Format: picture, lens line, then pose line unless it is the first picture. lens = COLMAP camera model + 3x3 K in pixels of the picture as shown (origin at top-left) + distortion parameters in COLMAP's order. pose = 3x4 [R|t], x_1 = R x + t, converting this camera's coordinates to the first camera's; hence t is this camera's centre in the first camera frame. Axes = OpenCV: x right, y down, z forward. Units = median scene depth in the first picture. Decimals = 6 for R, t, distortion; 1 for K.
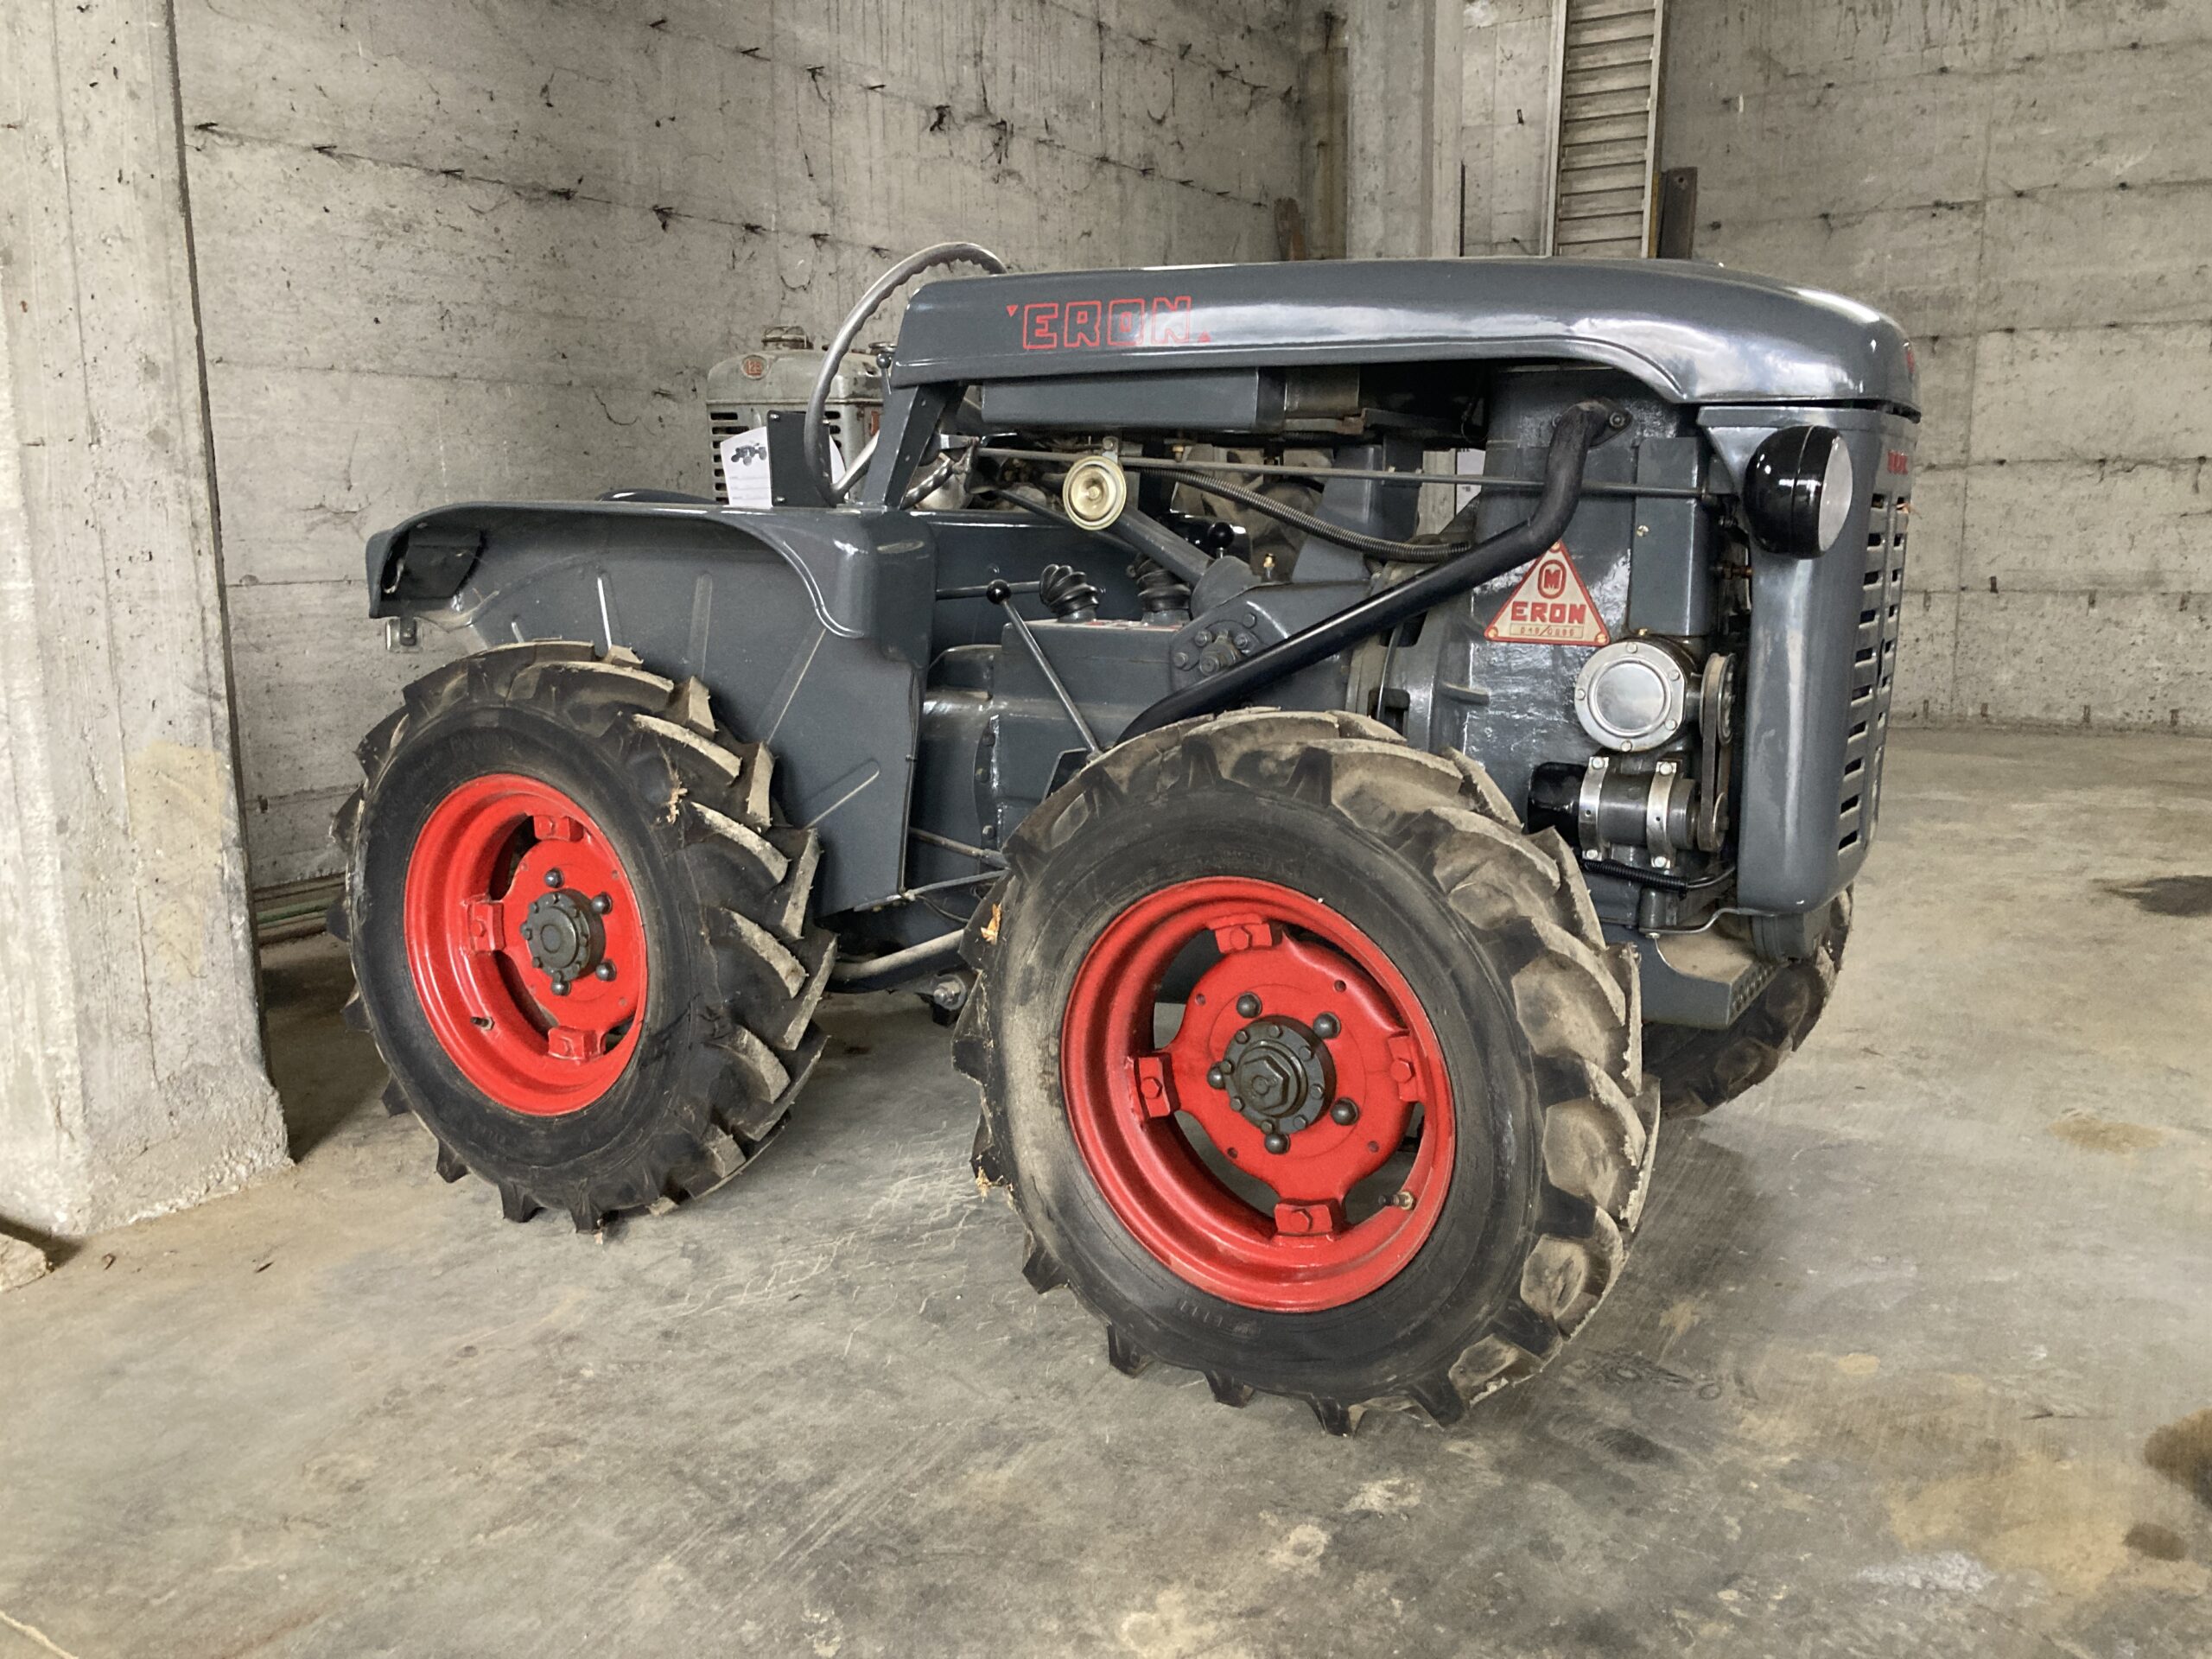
lens RADIAL K [[1794.9, 0, 1118.9], [0, 1794.9, 813.6], [0, 0, 1]] dist [0.033244, -0.031793]
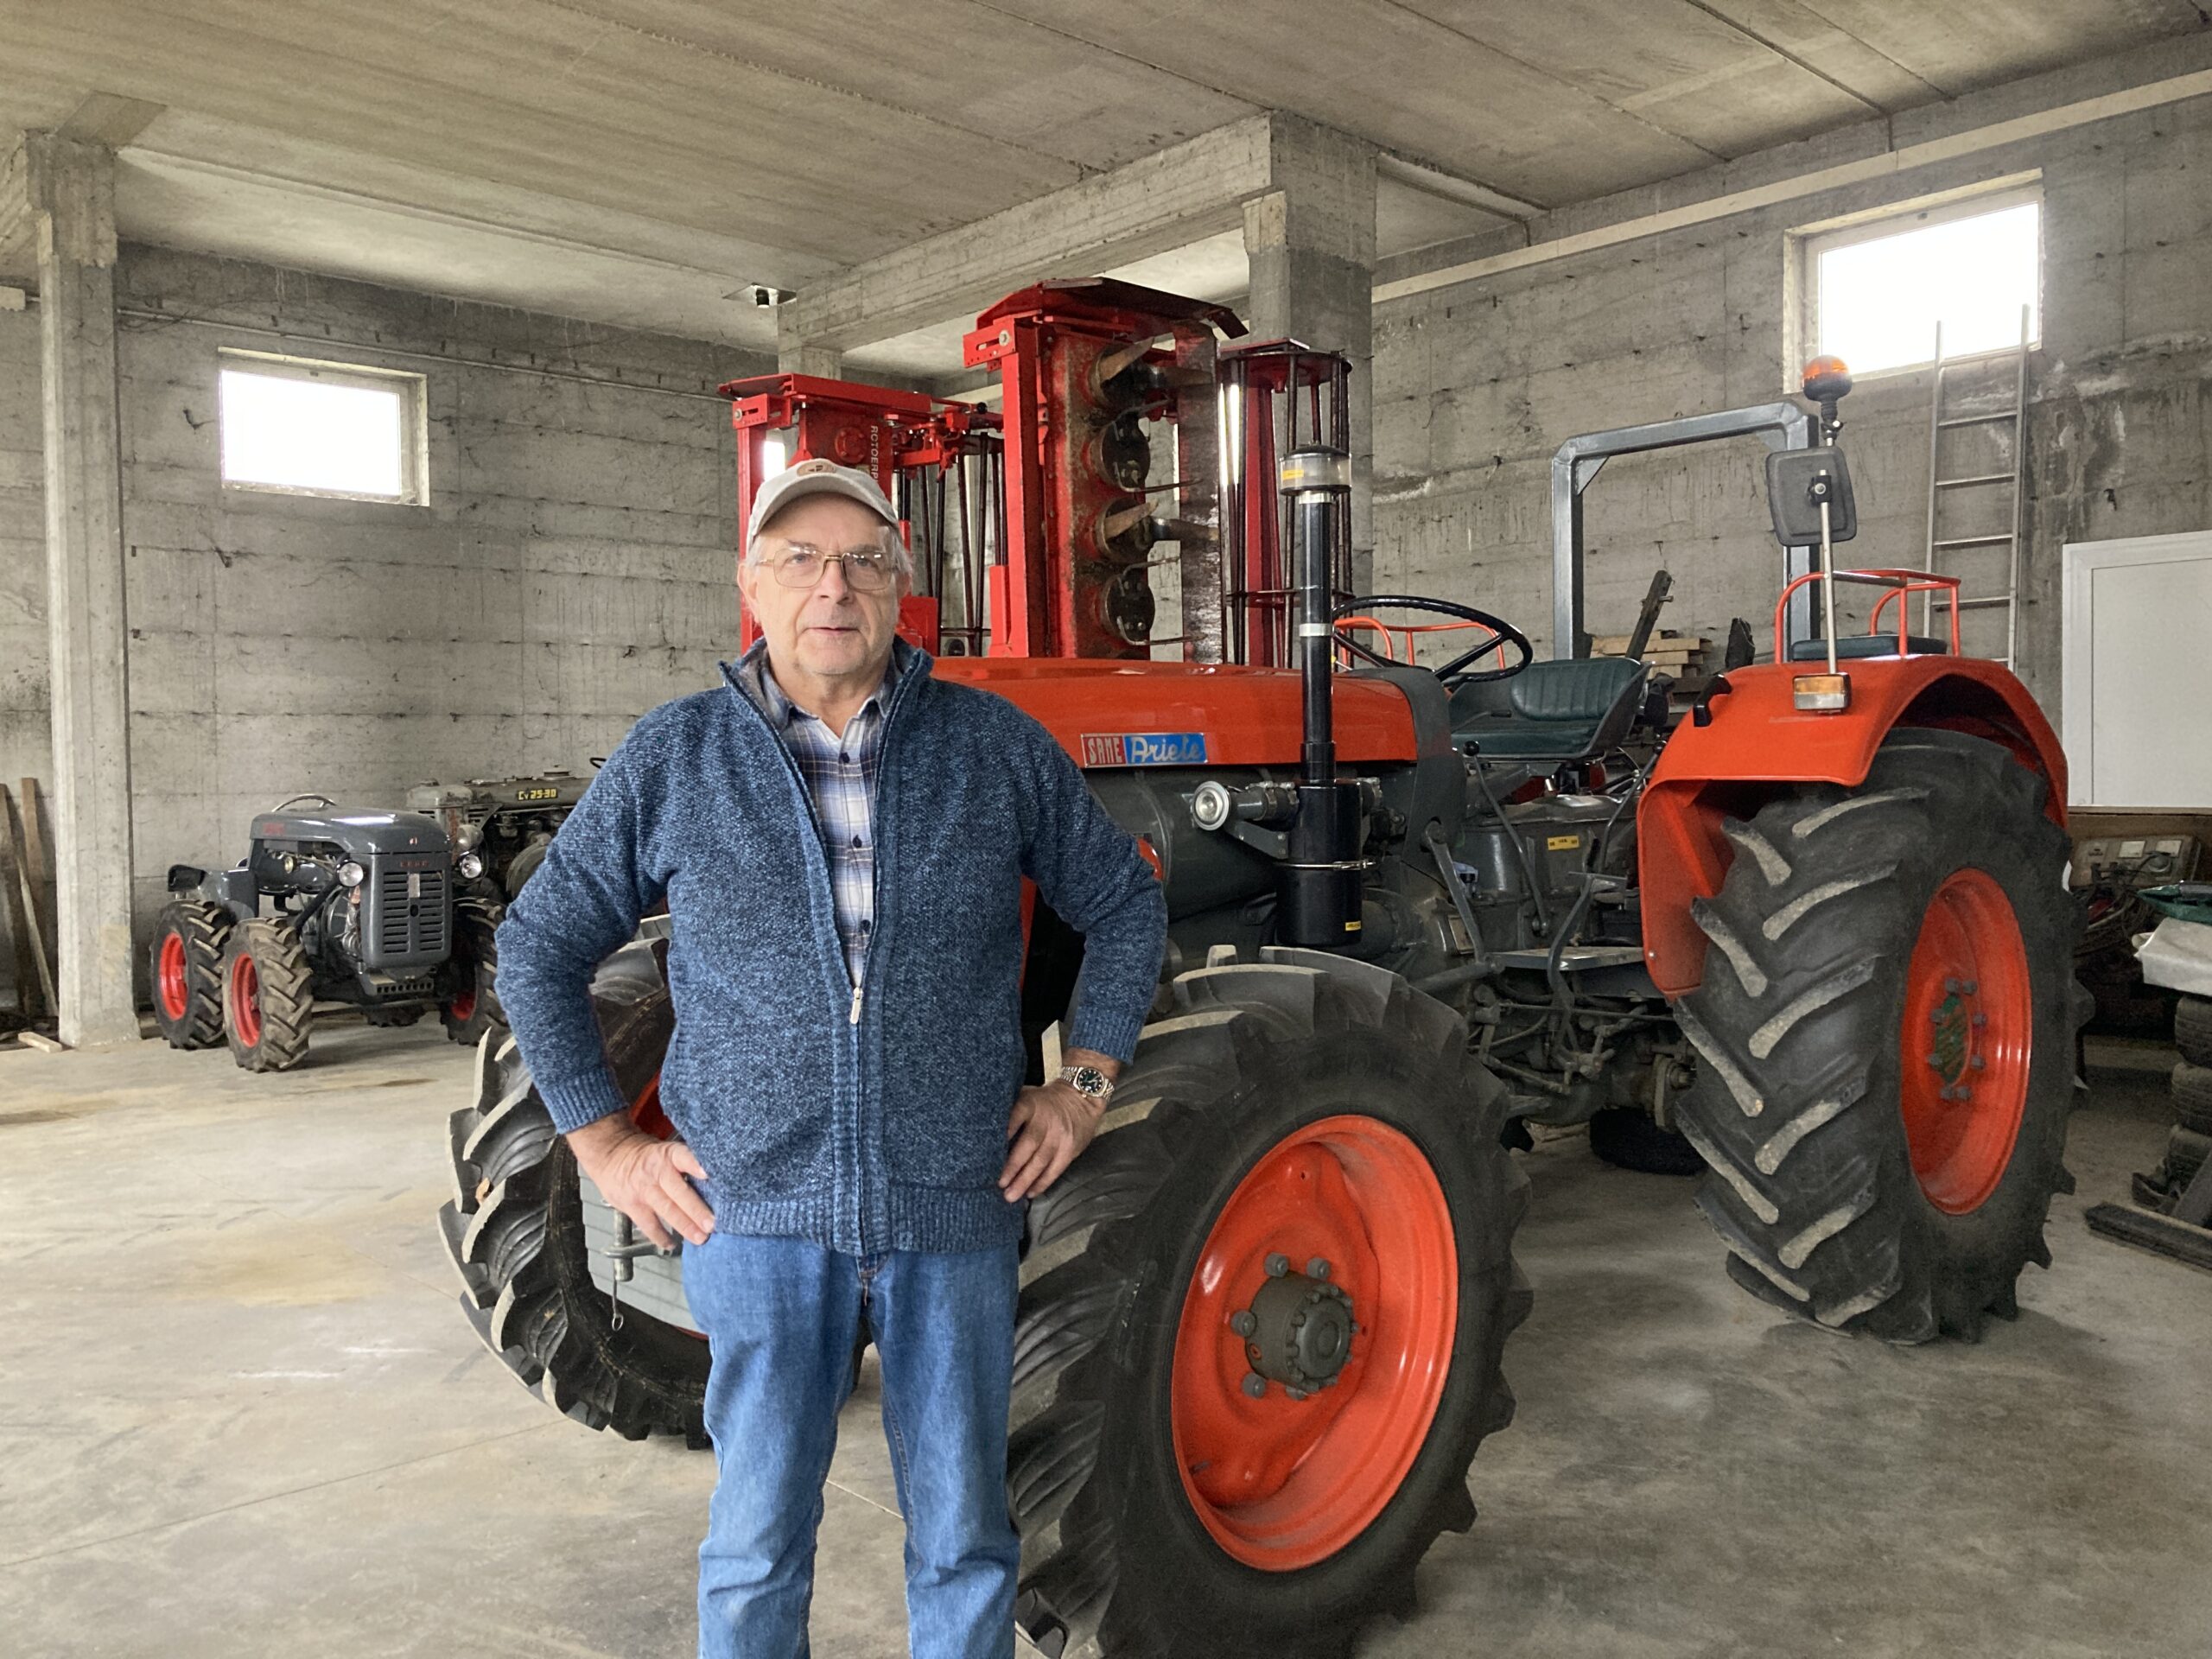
lens RADIAL K [[1794.9, 0, 1121.9], [0, 1794.9, 833.0], [0, 0, 1]] dist [0.033244, -0.031793]
pose [[0.964889, 0.007704, -0.262545, 2.470164], [-0.039455, 0.992479, -0.115879, 0.127036], [0.259678, 0.122169, 0.957936, -2.088603]]
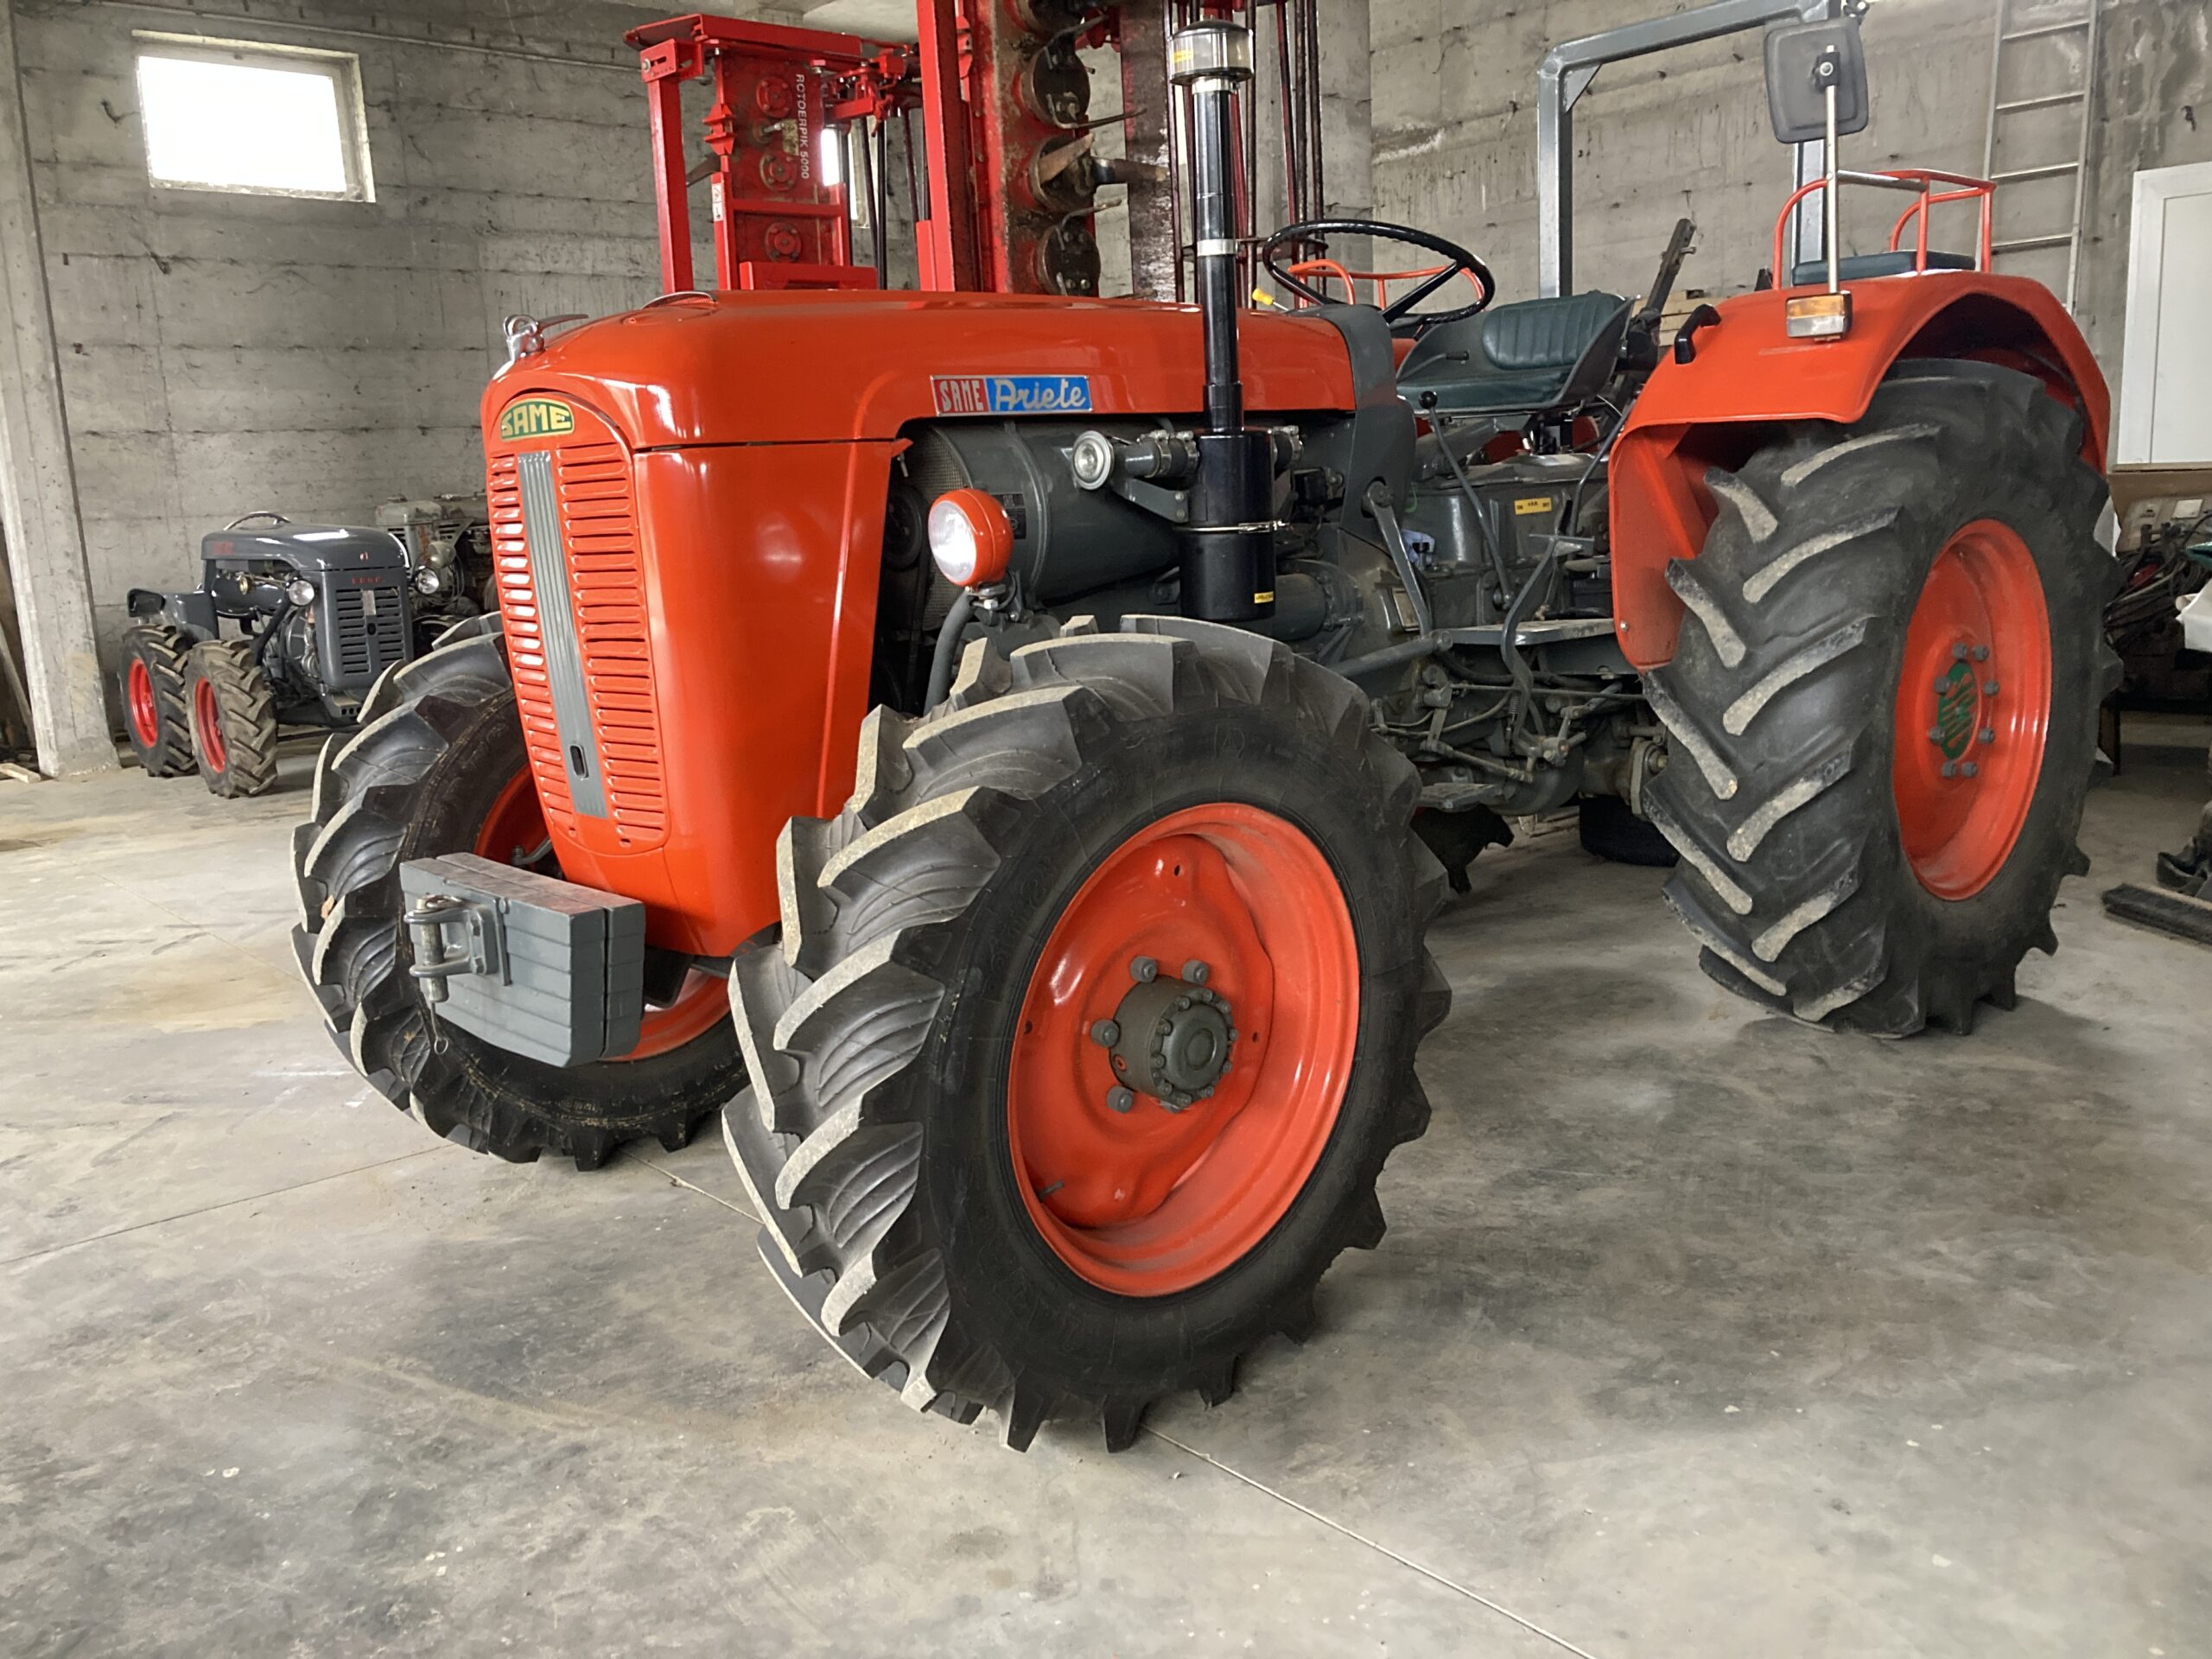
lens RADIAL K [[1794.9, 0, 1103.1], [0, 1794.9, 821.4], [0, 0, 1]] dist [0.033244, -0.031793]
pose [[0.955869, 0.024915, -0.292735, 2.535661], [-0.014897, 0.999226, 0.036400, 0.141336], [0.293416, -0.030433, 0.955500, -1.922658]]
